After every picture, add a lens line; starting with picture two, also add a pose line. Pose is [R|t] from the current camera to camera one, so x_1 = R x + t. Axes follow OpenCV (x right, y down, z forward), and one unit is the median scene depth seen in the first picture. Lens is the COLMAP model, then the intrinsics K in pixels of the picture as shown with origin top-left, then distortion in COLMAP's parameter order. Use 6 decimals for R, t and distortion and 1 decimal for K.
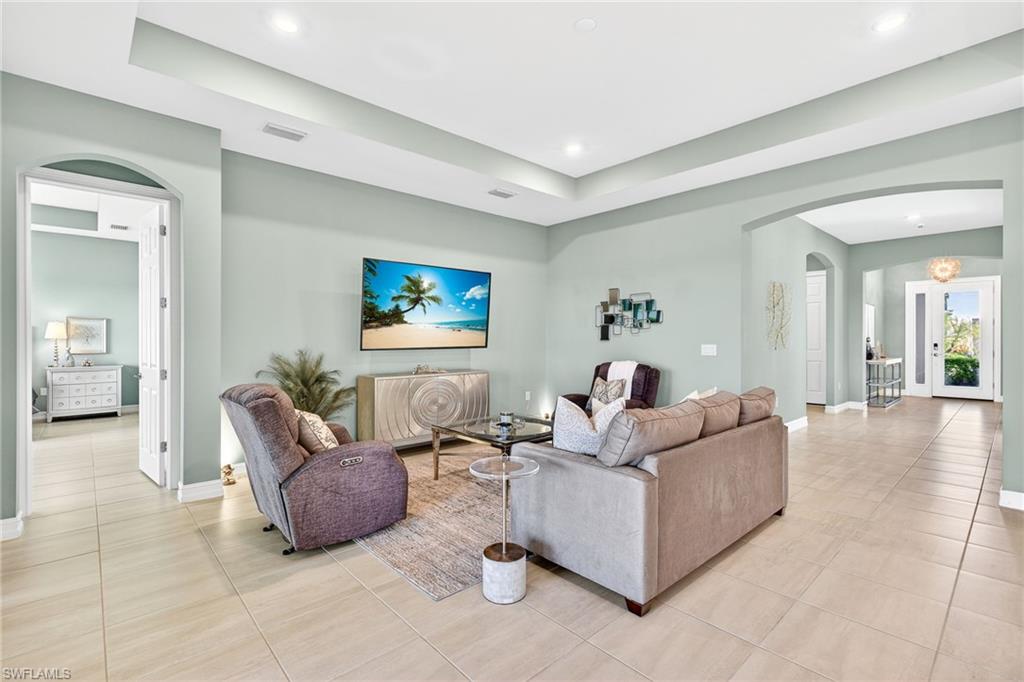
lens RADIAL K [[474.3, 0, 517.7], [0, 474.3, 338.3], [0, 0, 1]] dist [-0.004691, 0.001700]
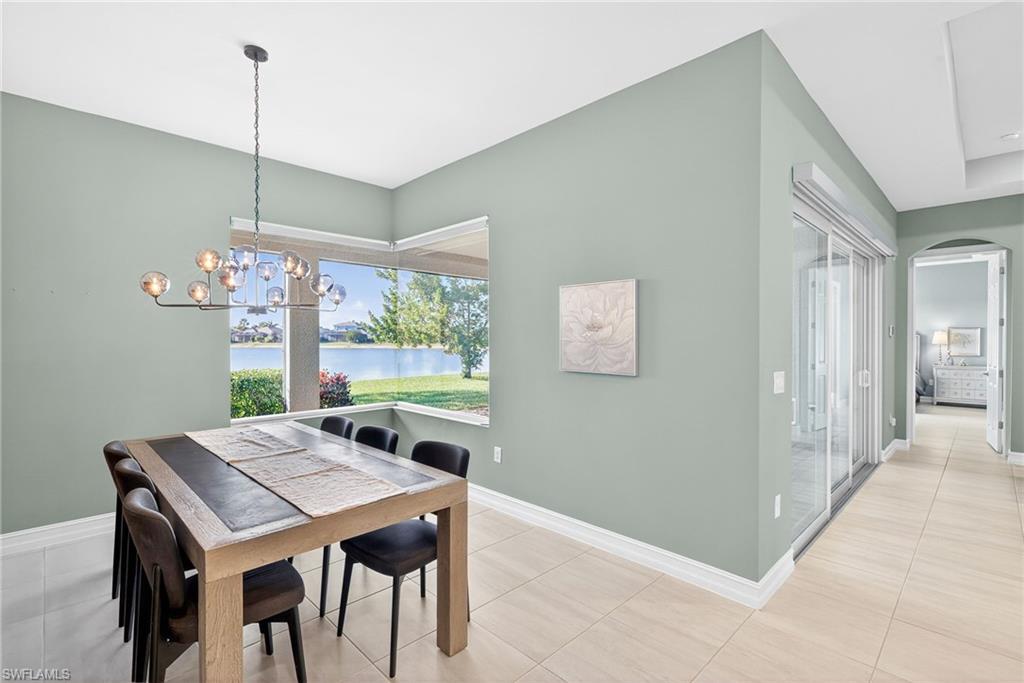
lens RADIAL K [[474.3, 0, 512.6], [0, 474.3, 339.3], [0, 0, 1]] dist [-0.004691, 0.001700]
pose [[0.042785, 0.004676, -0.999073, 0.328820], [-0.003795, 0.999983, 0.004517, -0.014041], [0.999077, 0.003598, 0.042802, -0.283462]]
